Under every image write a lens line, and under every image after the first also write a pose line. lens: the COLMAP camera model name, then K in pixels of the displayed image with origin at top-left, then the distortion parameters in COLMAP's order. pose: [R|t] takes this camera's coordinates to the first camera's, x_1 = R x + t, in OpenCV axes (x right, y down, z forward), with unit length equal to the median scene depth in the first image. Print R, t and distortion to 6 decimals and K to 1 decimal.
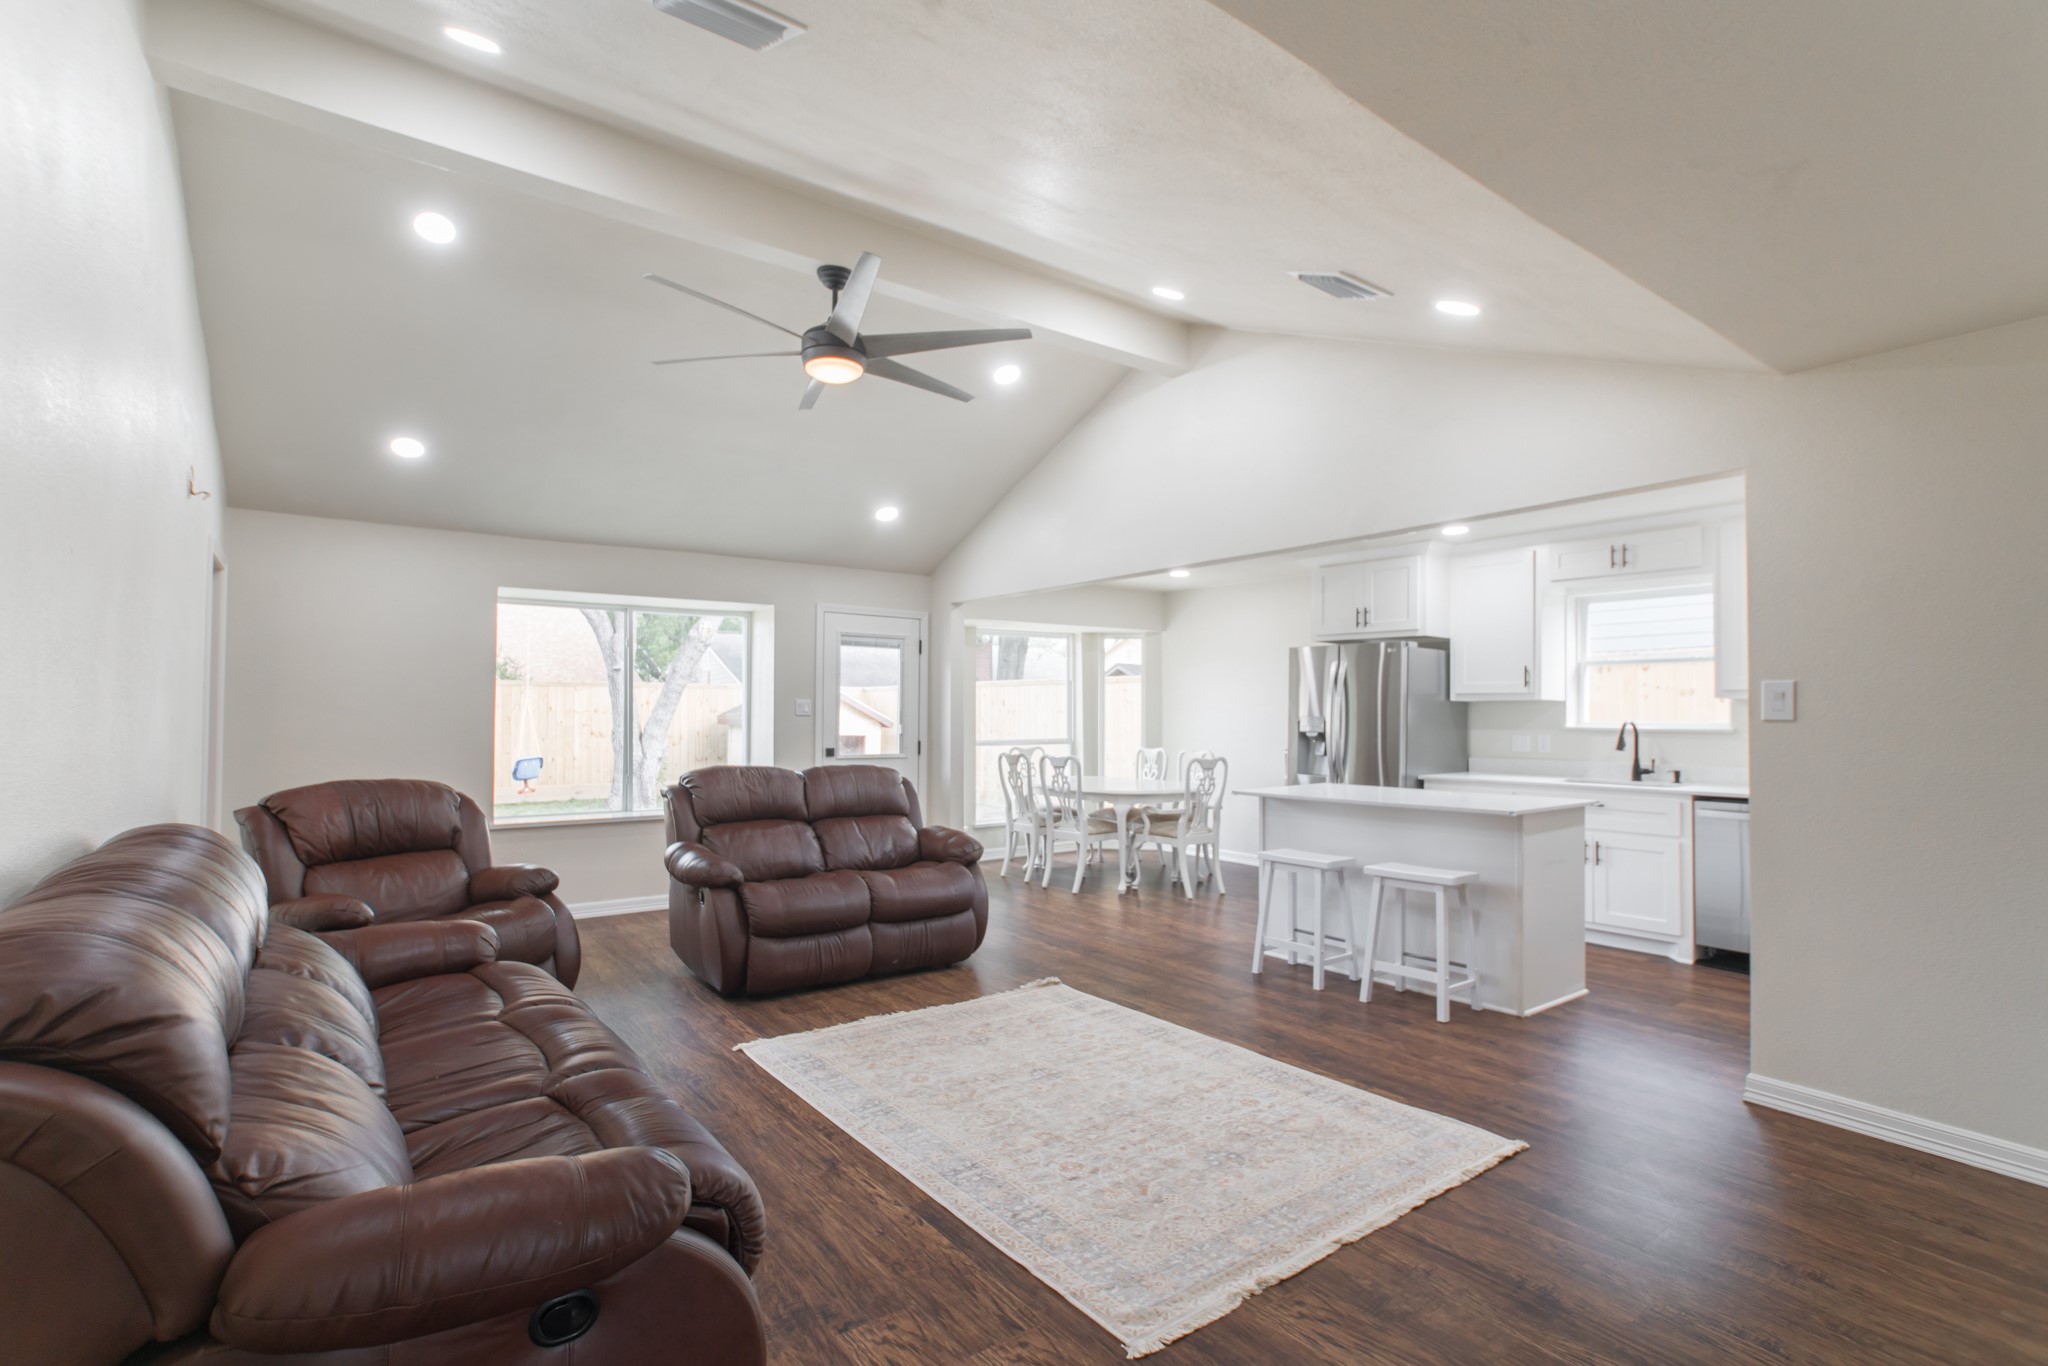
lens RADIAL K [[954.7, 0, 1026.2], [0, 954.7, 699.9], [0, 0, 1]] dist [-0.032591, 0.022974]
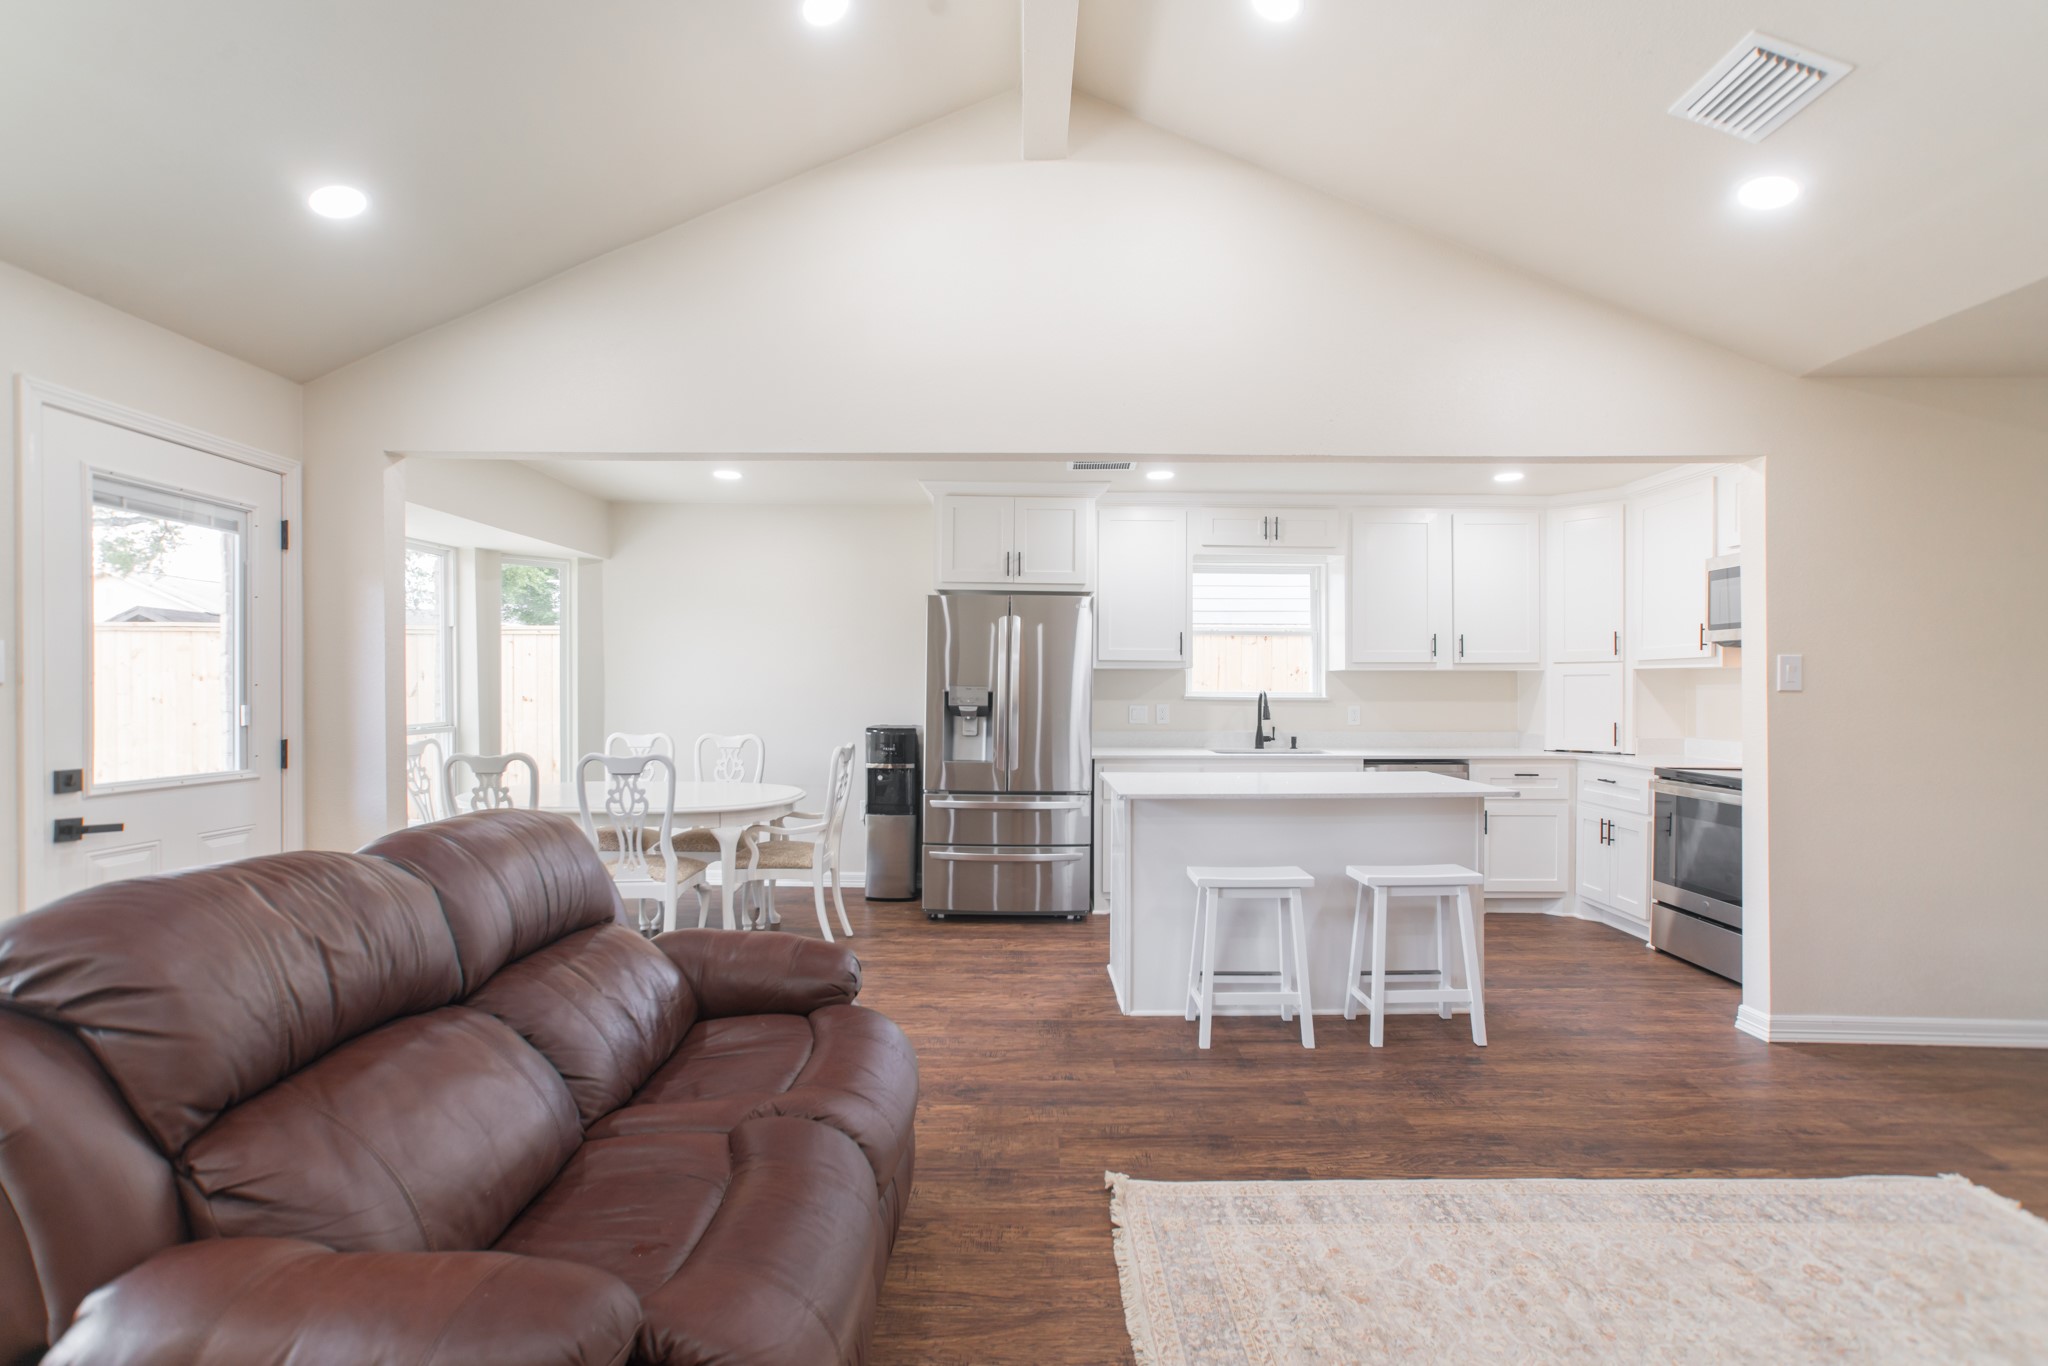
lens RADIAL K [[941.3, 0, 1012.2], [0, 941.3, 695.2], [0, 0, 1]] dist [-0.035766, 0.021596]
pose [[0.601331, -0.008842, 0.798951, -0.351347], [-0.015094, 0.999635, 0.022423, 0.008687], [-0.798858, -0.025543, 0.600978, 0.610968]]
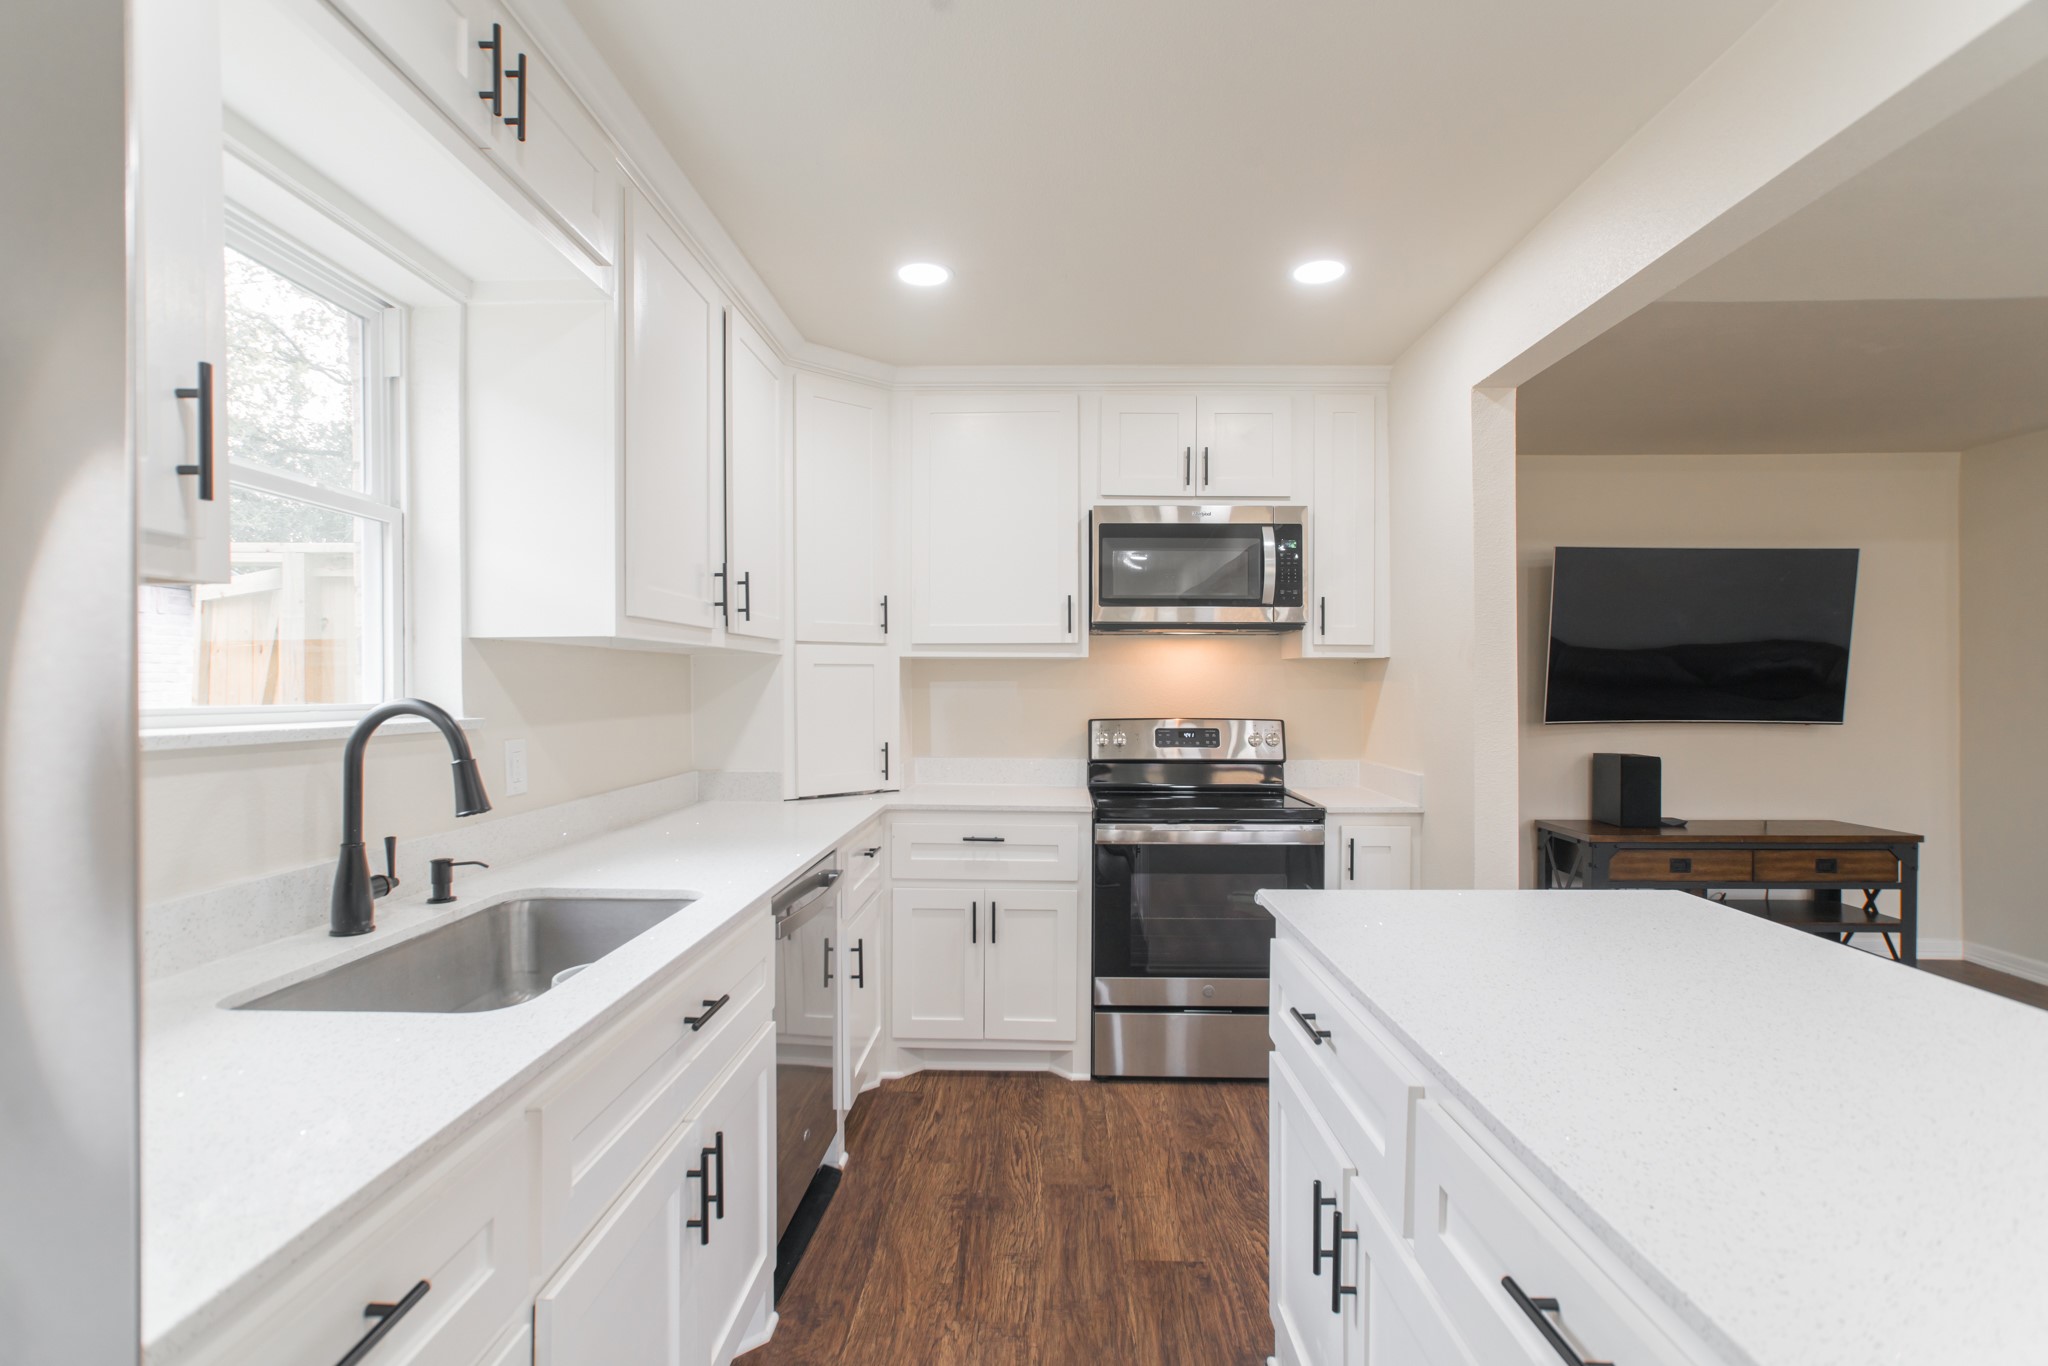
lens RADIAL K [[946.9, 0, 1024.0], [0, 946.9, 683.0], [0, 0, 1]] dist [-0.047019, 0.022090]
pose [[-0.792308, -0.002875, 0.610114, 0.349267], [-0.015098, 0.999775, -0.014896, 0.018893], [-0.609934, -0.021014, -0.792174, 1.117029]]
